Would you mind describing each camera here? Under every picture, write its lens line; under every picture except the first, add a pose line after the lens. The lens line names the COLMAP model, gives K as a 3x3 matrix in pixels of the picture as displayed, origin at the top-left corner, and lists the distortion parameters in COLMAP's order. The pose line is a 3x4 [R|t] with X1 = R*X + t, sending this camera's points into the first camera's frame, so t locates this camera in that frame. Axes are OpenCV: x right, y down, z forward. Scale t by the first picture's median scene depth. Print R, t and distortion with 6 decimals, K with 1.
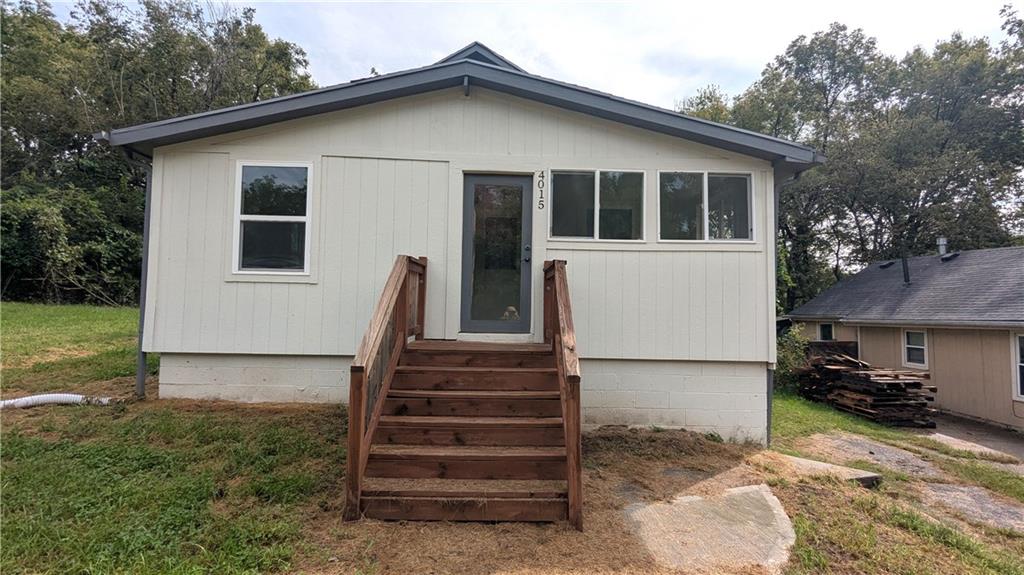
lens RADIAL K [[485.6, 0, 512.0], [0, 485.6, 287.5], [0, 0, 1]] dist [-0.000272, 0.005227]
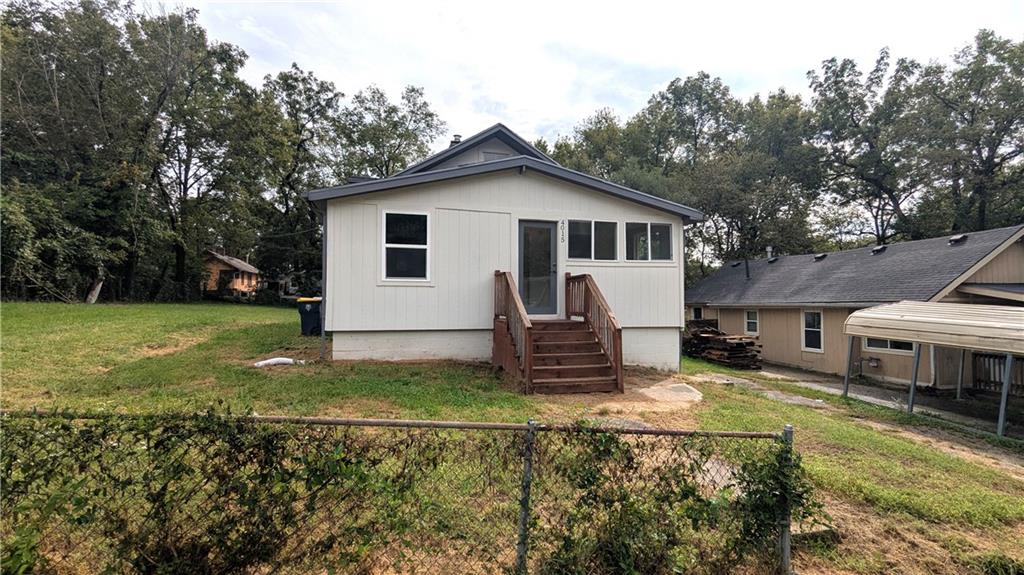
lens RADIAL K [[485.6, 0, 512.0], [0, 485.6, 287.5], [0, 0, 1]] dist [-0.000272, 0.005227]
pose [[0.974746, -0.008643, 0.223149, -0.297965], [0.003894, 0.999757, 0.021710, -0.022700], [-0.223282, -0.020293, 0.974543, -0.384200]]
